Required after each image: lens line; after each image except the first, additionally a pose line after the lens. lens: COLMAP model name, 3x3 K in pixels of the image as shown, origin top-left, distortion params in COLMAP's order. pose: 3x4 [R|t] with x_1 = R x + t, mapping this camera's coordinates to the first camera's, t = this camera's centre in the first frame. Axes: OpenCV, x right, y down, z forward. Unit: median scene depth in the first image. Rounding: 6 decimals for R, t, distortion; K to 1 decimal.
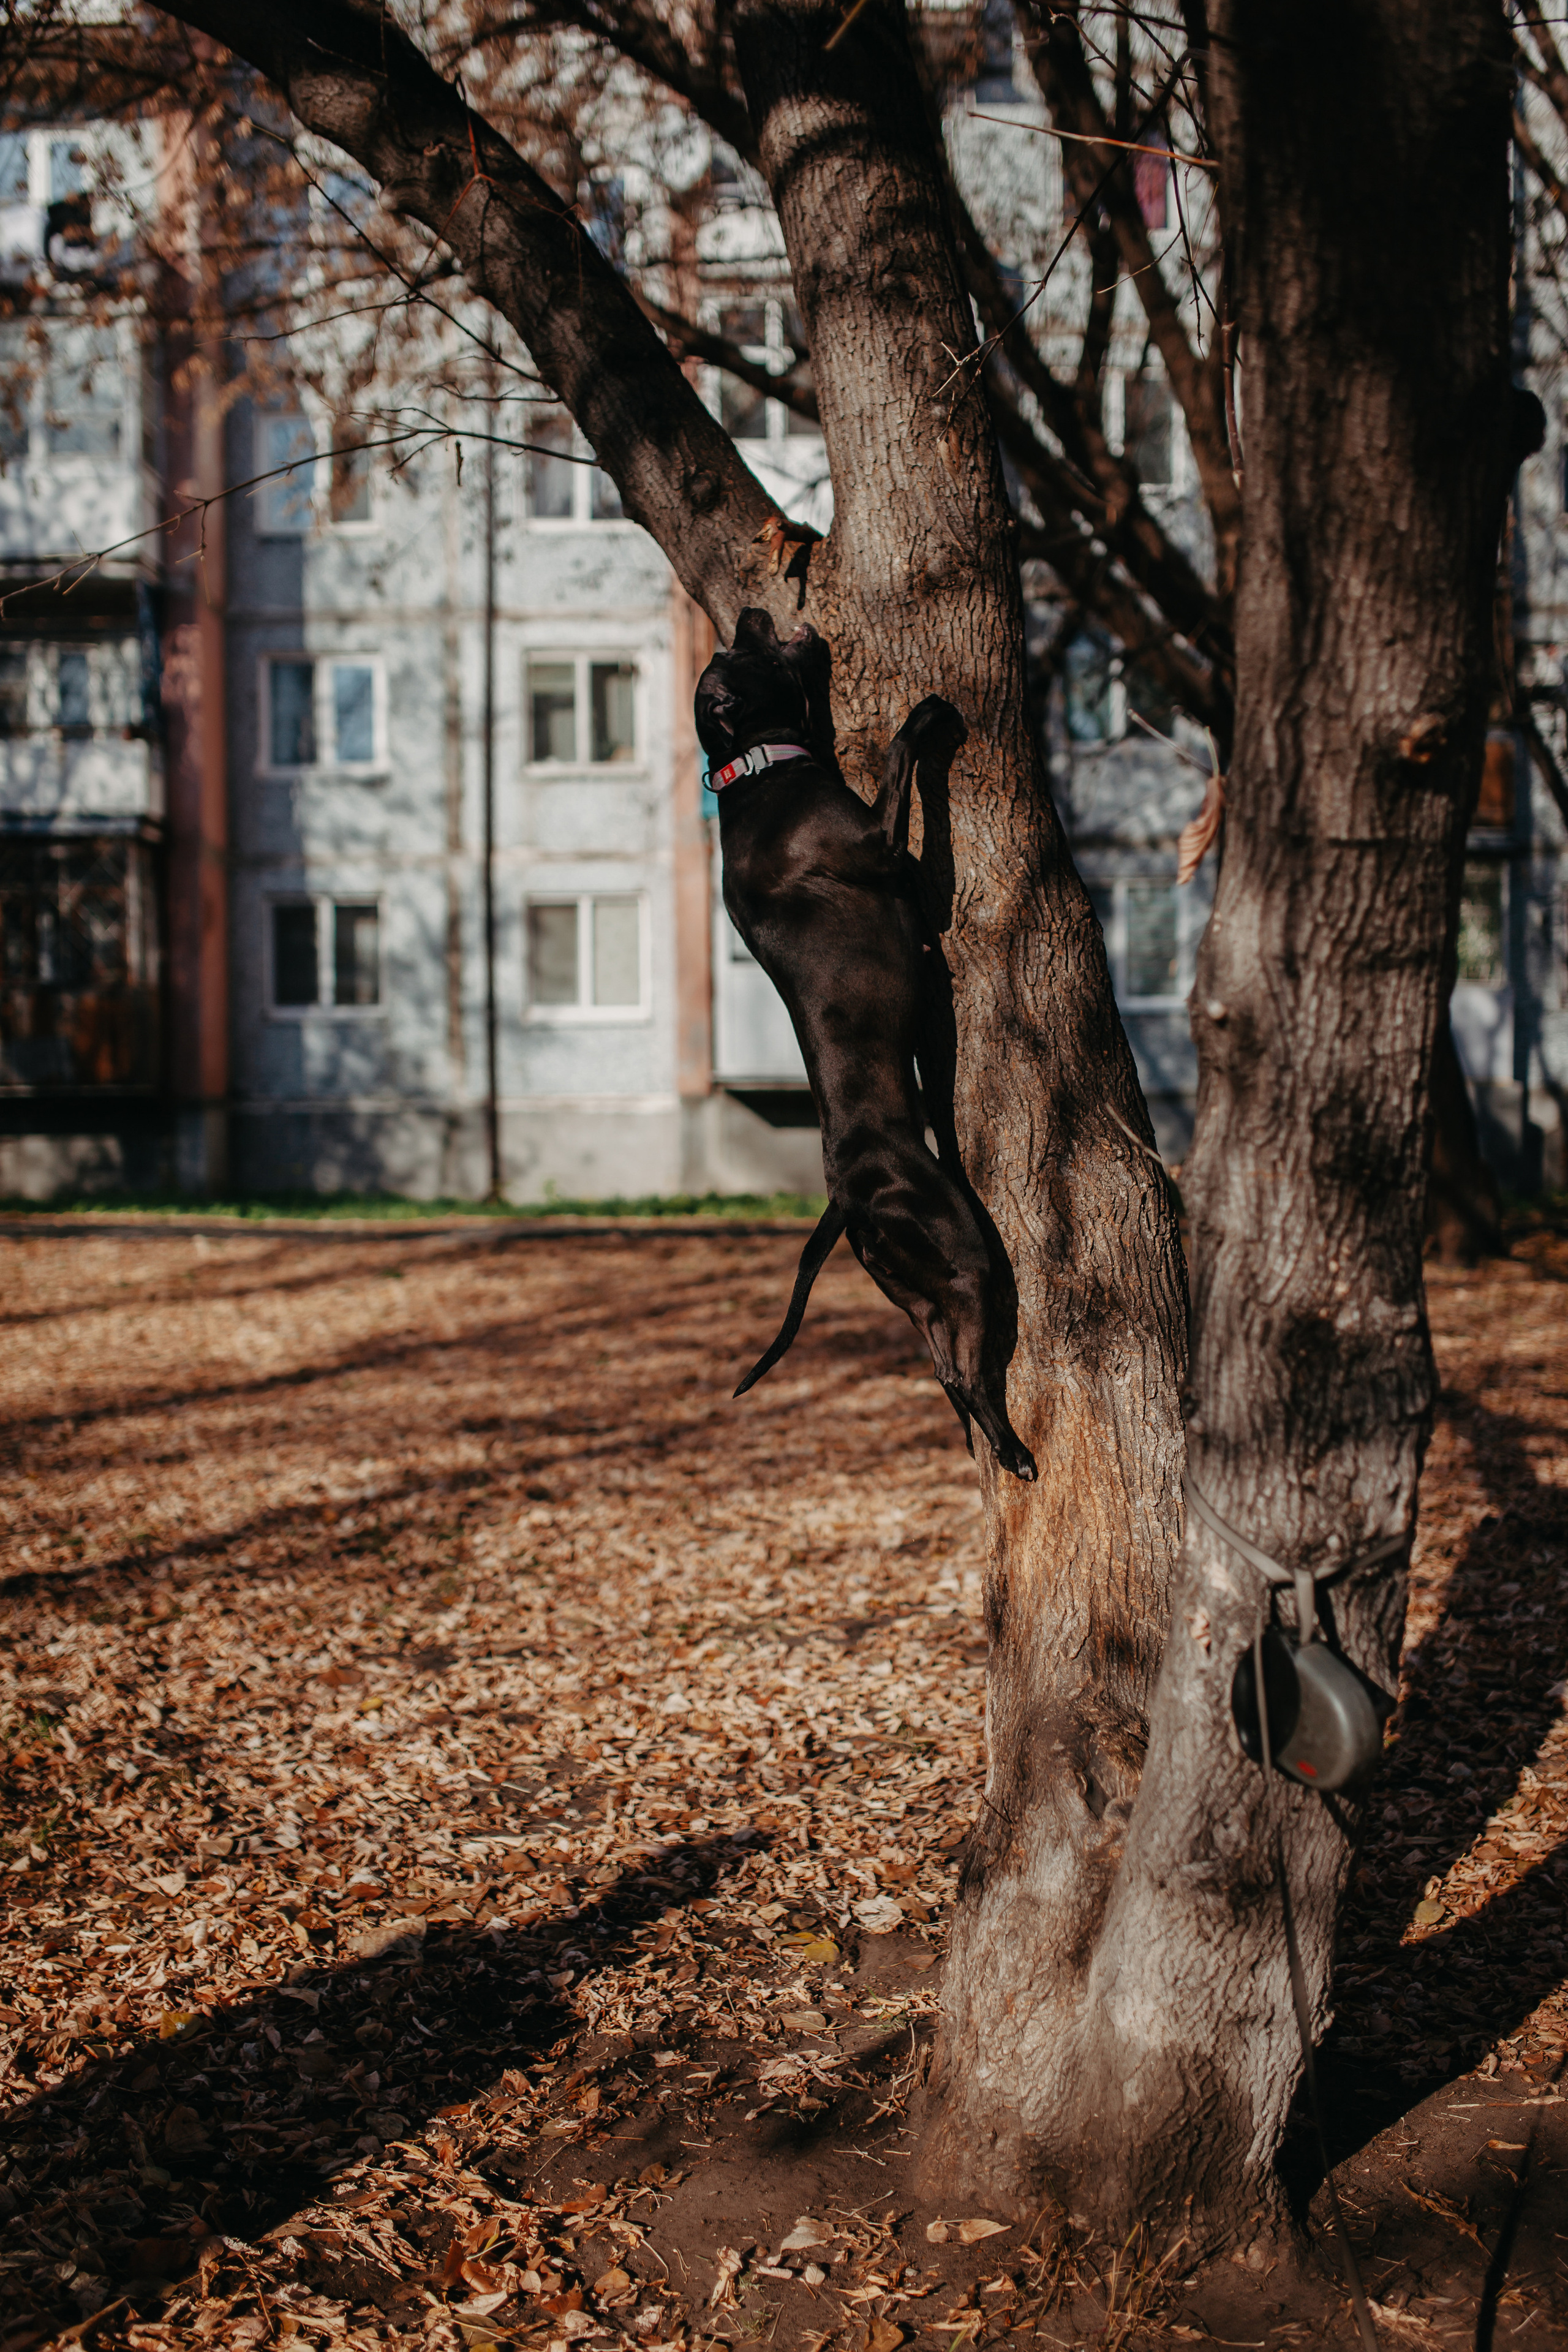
lens RADIAL K [[2338.7, 0, 775.8], [0, 2338.7, 1181.1], [0, 0, 1]] dist [-0.026994, 0.000000]
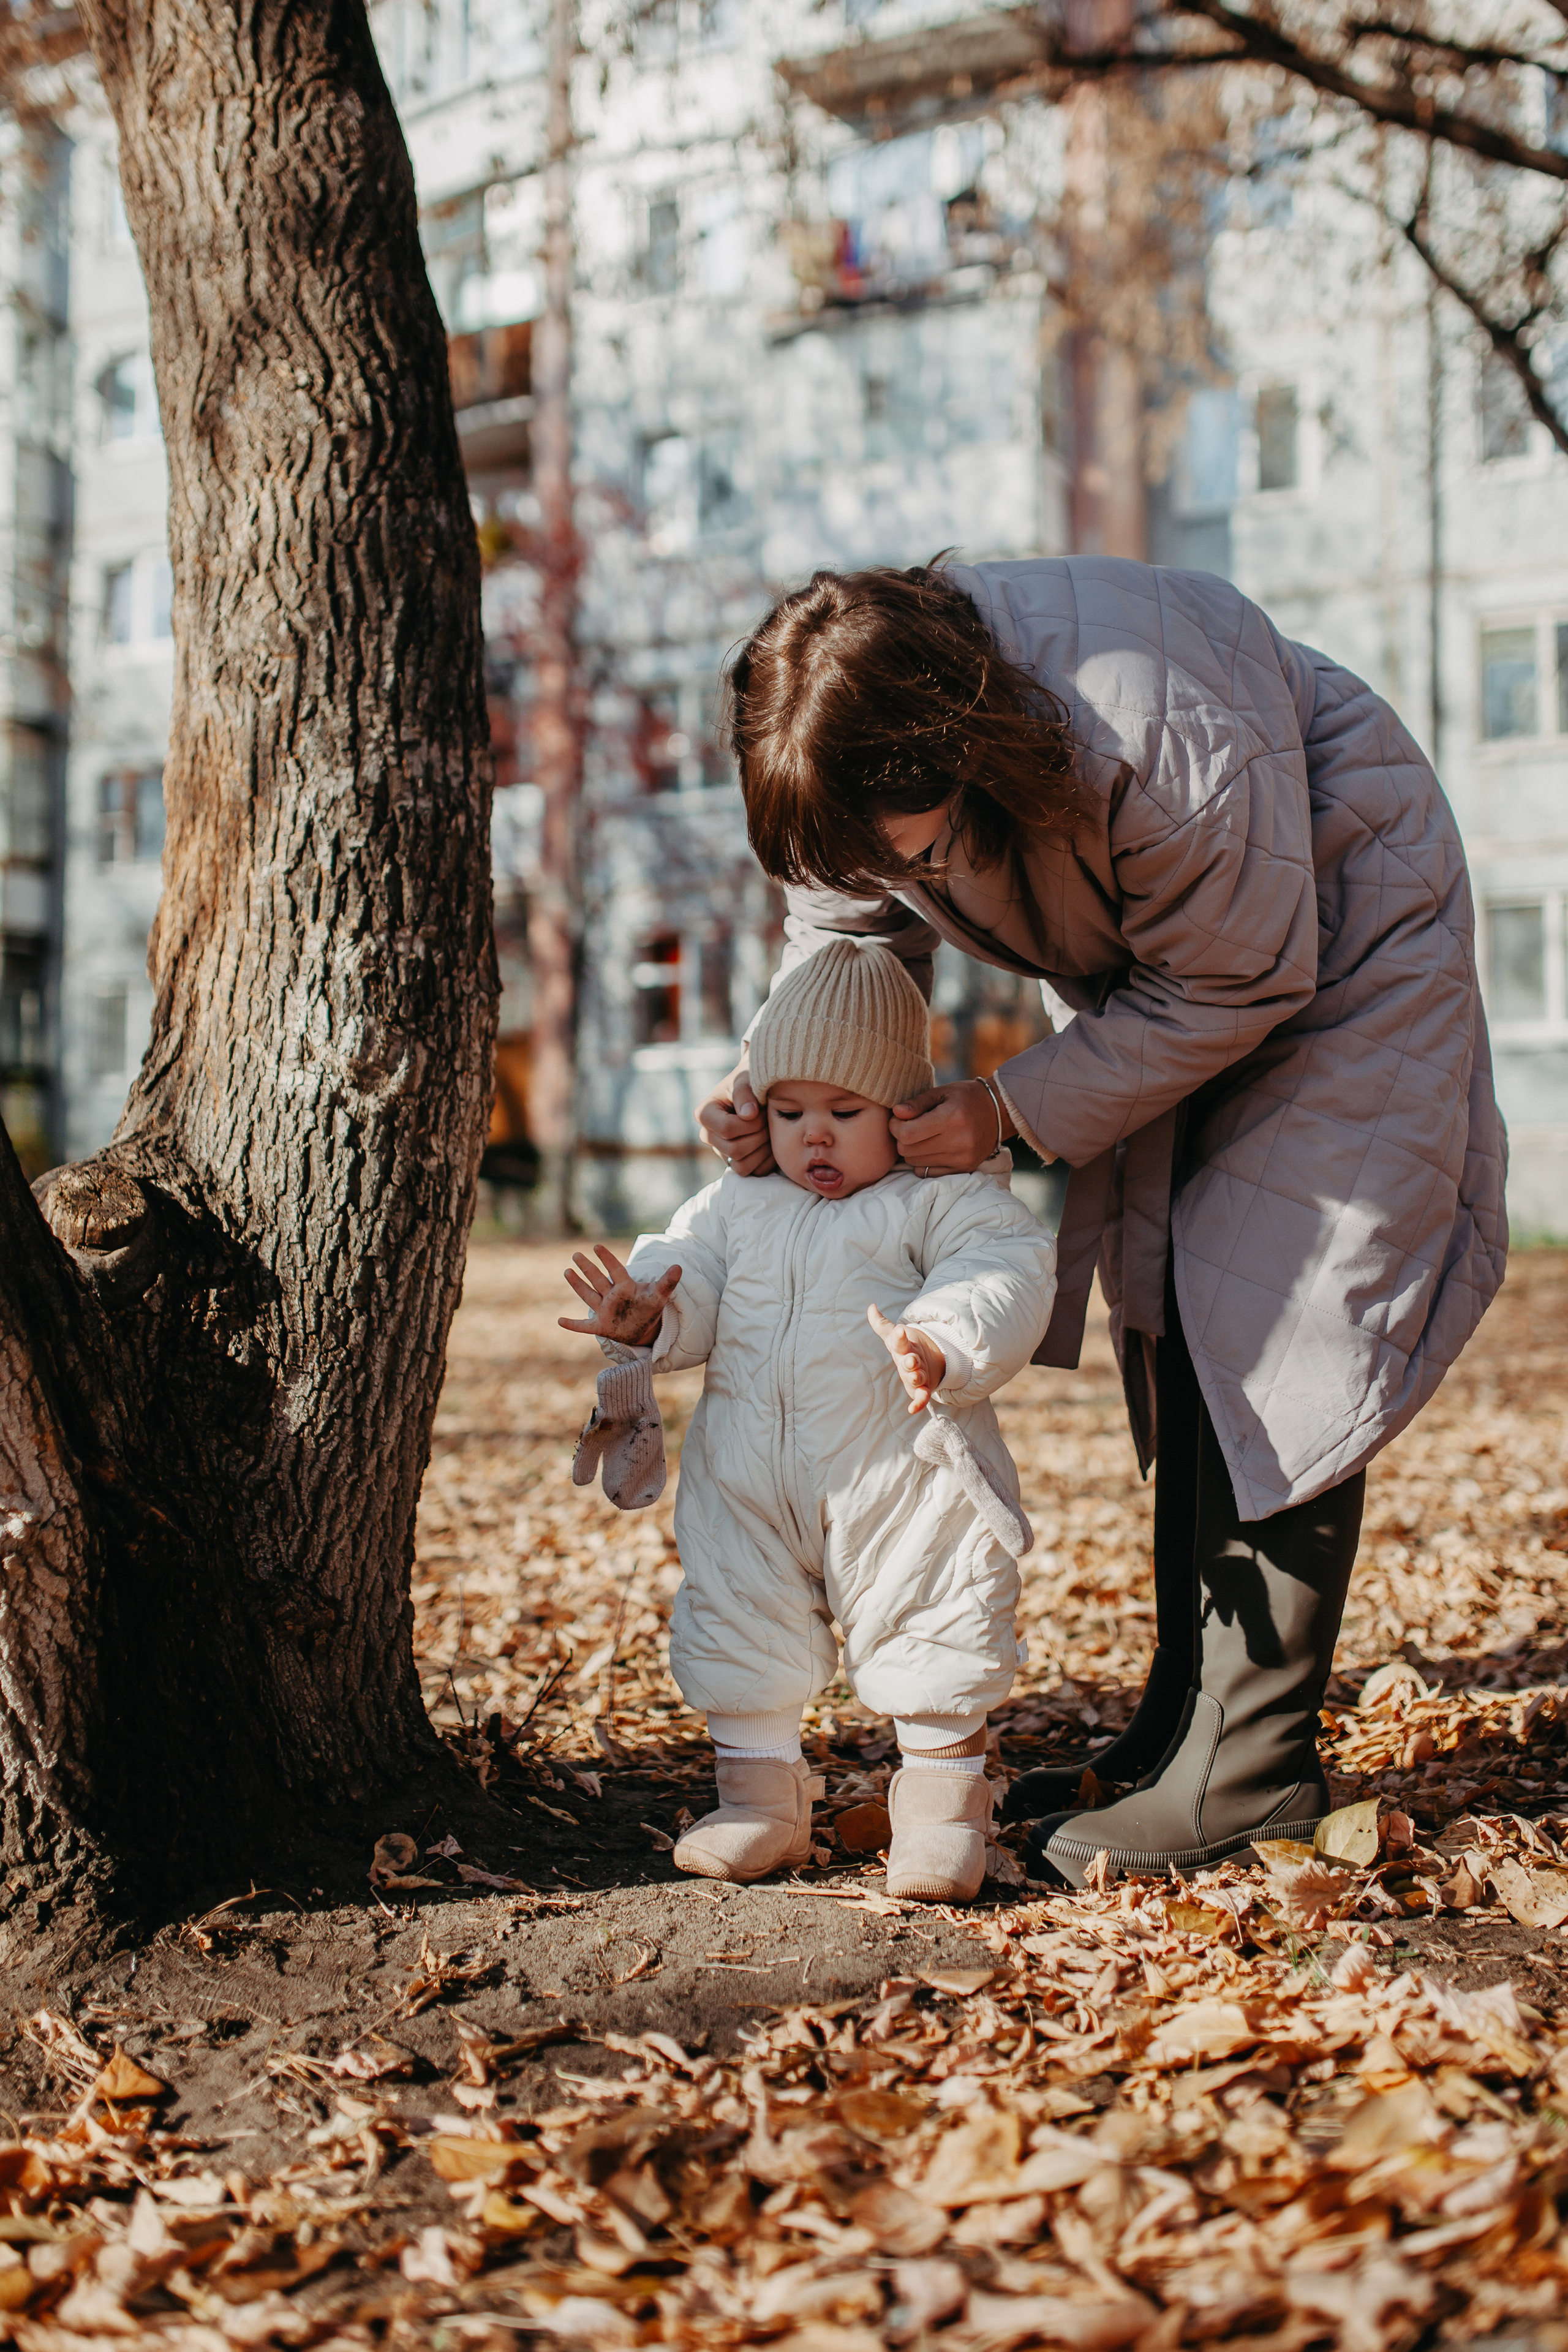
lens RADIAL K [[2338.7, 0, 788.1], [0, 2338.7, 1167.2], [0, 0, 1]] dist [-0.026994, 0.000000]
pose [[0.856170, 0.005888, -0.516661, 0.382391], [-0.044182, 0.997107, -0.061851, 0.156285], [0.514802, 0.075782, 0.853953, 0.308109]]
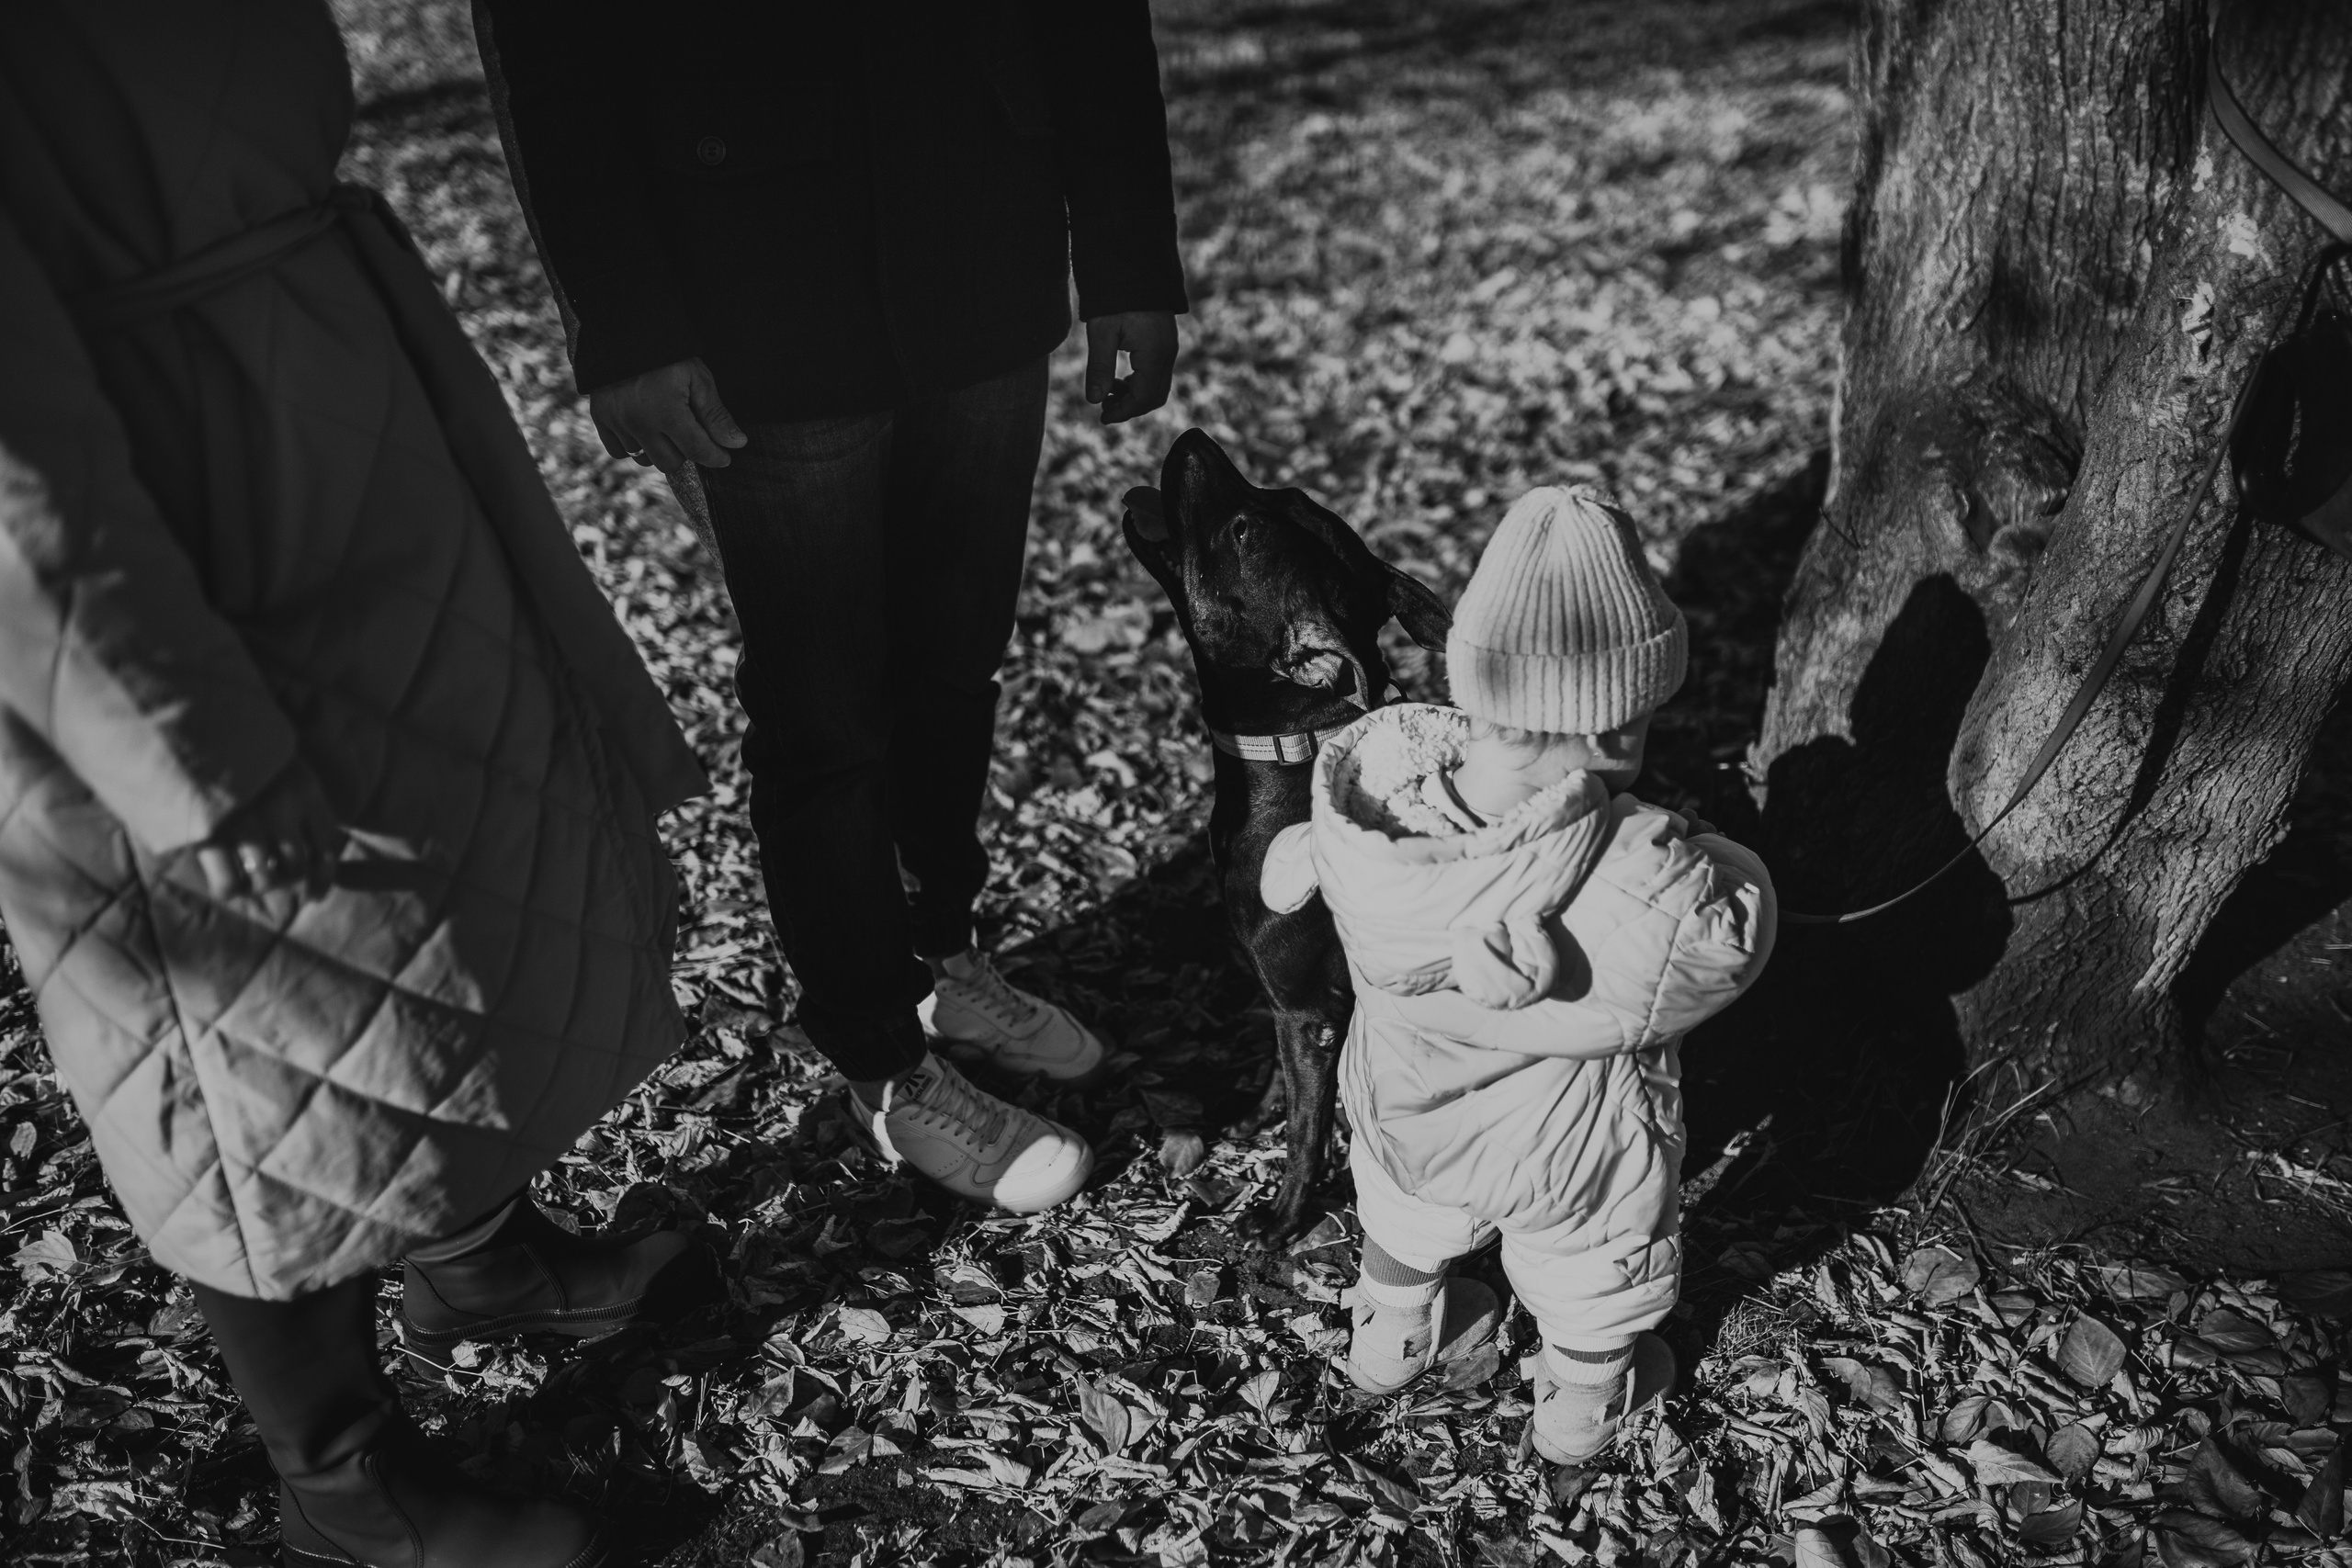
lens RADIAL K [[2338.5, 0, 1186.7], [0, 2338.5, 824.9], [0, 0, 1]] dist [-0.026994, 0.000000]
pose [[0.985201, 0.038827, -0.166948, 0.009611], [0.035401, 0.906912, 0.419829, 0.018709], [0.167708, -0.419526, 0.892117, 0.149541]]
